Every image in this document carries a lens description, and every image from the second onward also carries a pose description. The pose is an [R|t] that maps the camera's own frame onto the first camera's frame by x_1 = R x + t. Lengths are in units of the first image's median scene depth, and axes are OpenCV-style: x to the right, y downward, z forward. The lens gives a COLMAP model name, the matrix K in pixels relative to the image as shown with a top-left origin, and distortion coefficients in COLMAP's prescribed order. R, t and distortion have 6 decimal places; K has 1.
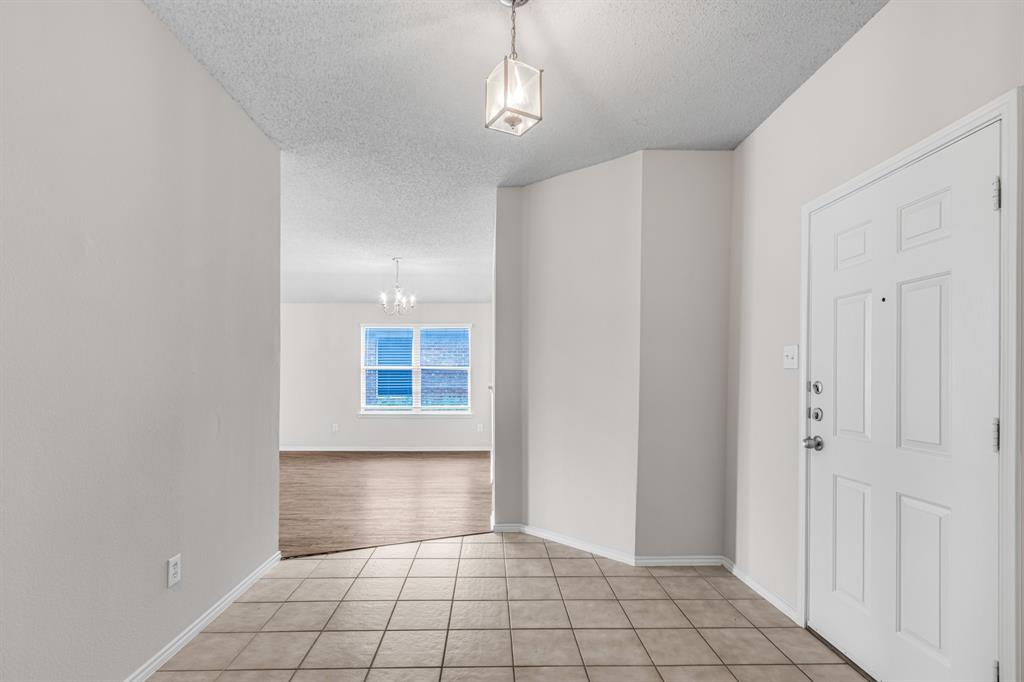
lens RADIAL K [[472.9, 0, 508.6], [0, 472.9, 359.7], [0, 0, 1]] dist [0.002066, -0.000636]
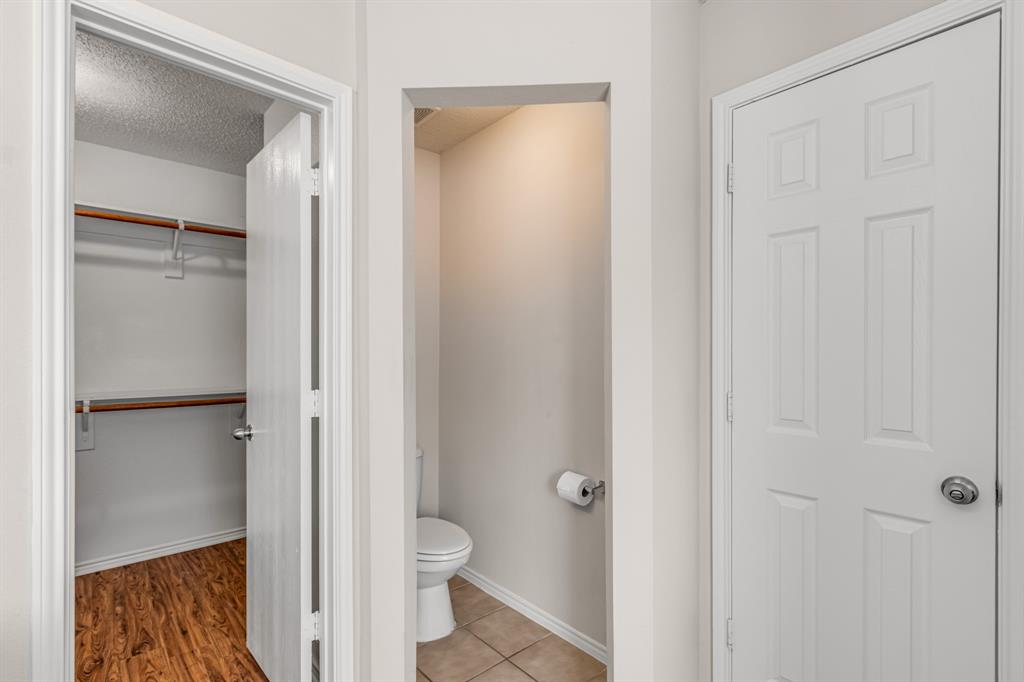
lens RADIAL K [[469.8, 0, 532.3], [0, 469.8, 345.5], [0, 0, 1]] dist [0.002697, 0.000215]
pose [[0.754054, -0.007930, 0.656765, -0.026436], [-0.008000, 0.999742, 0.021255, 0.020093], [-0.656764, -0.021282, 0.753796, 0.809933]]
